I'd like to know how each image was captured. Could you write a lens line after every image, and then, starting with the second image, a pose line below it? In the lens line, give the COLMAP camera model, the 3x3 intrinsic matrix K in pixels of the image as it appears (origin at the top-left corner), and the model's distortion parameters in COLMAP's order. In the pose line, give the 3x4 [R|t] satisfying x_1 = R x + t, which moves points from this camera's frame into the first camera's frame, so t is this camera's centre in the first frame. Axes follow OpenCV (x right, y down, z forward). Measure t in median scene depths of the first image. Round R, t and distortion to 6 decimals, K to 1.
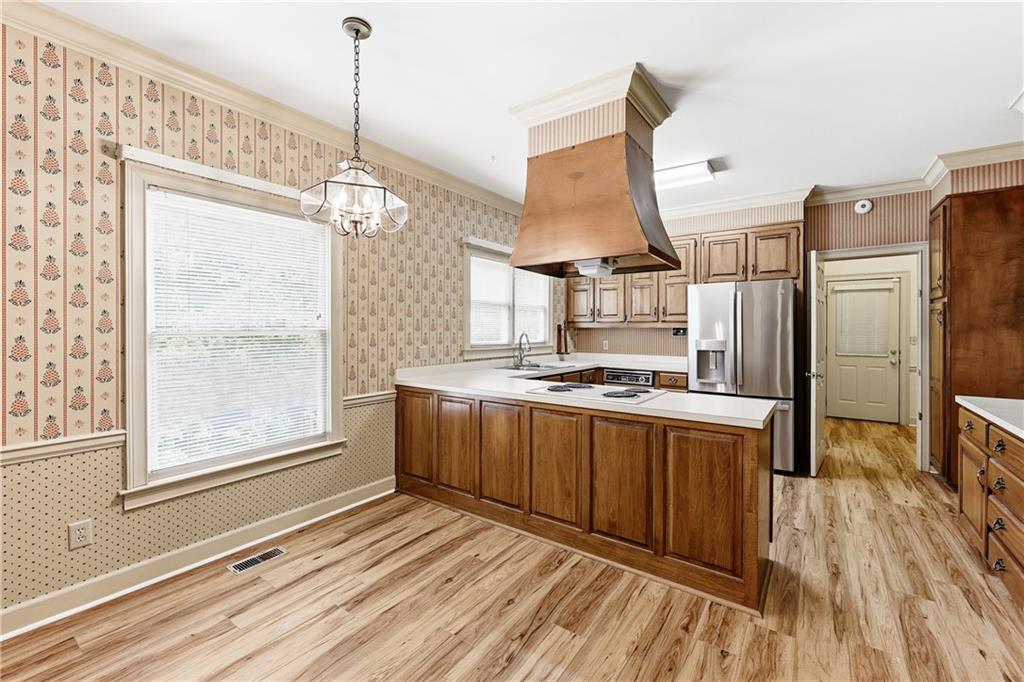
lens RADIAL K [[427.6, 0, 512.2], [0, 427.6, 330.6], [0, 0, 1]] dist [0.000306, 0.000118]
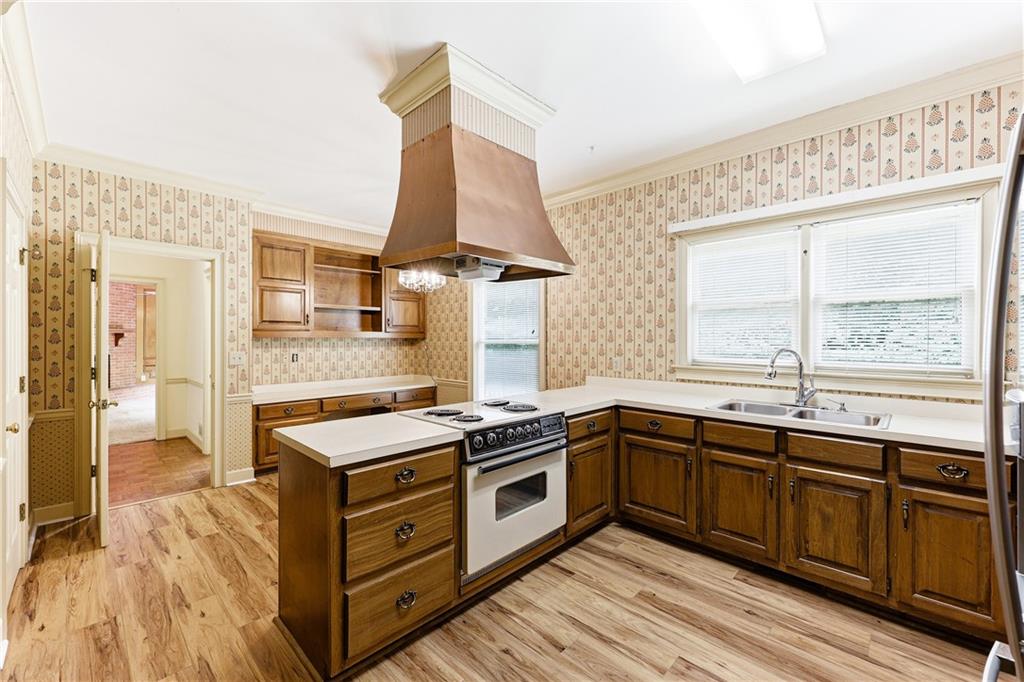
lens RADIAL K [[415.1, 0, 512.0], [0, 415.1, 341.0], [0, 0, 1]] dist [-0.000122, 0.000202]
pose [[-0.143715, 0.002967, -0.989615, 0.758690], [-0.004704, 0.999982, 0.003682, -0.004117], [0.989608, 0.005185, -0.143699, 0.871201]]
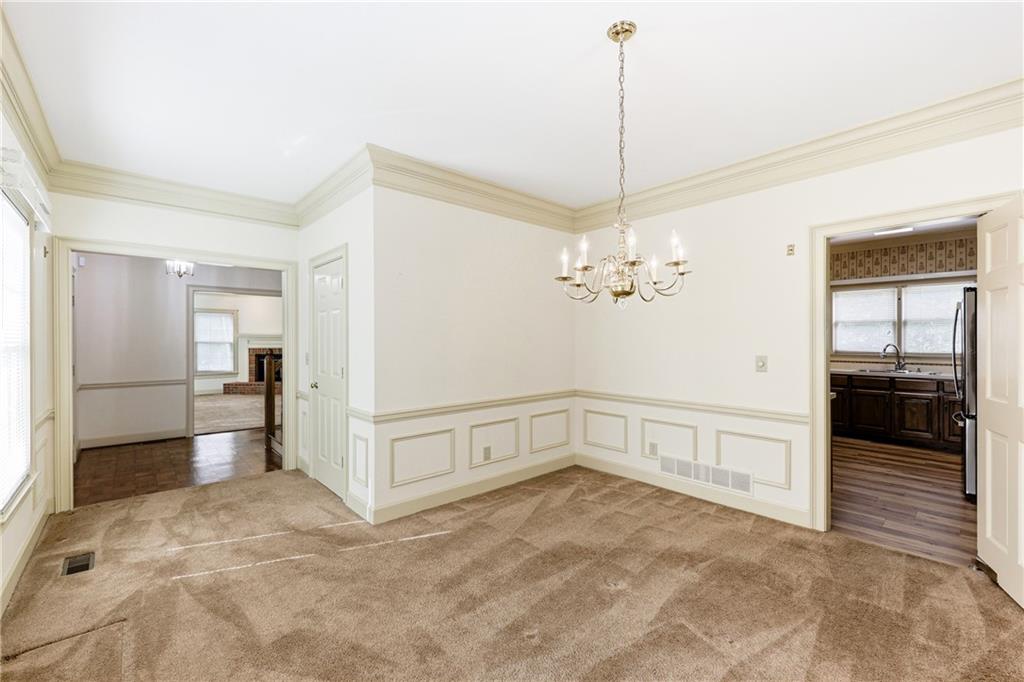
lens RADIAL K [[424.5, 0, 512.7], [0, 424.5, 337.5], [0, 0, 1]] dist [0.000617, 0.000122]
pose [[-0.215136, -0.005017, -0.976571, 1.776568], [-0.005291, 0.999978, -0.003971, -0.002162], [0.976570, 0.004313, -0.215158, 0.235850]]
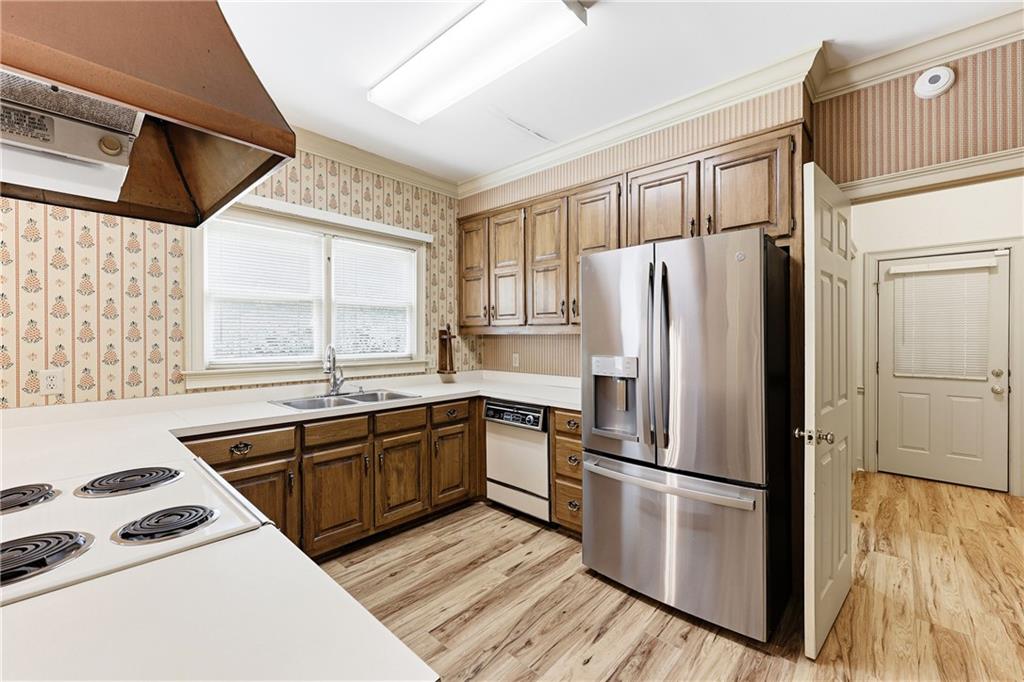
lens RADIAL K [[417.3, 0, 511.6], [0, 417.3, 338.1], [0, 0, 1]] dist [0.001412, 0.000073]
pose [[0.992618, -0.003238, -0.121238, 0.440608], [0.003395, 0.999994, 0.001093, -0.002409], [0.121233, -0.001496, 0.992623, 0.516149]]
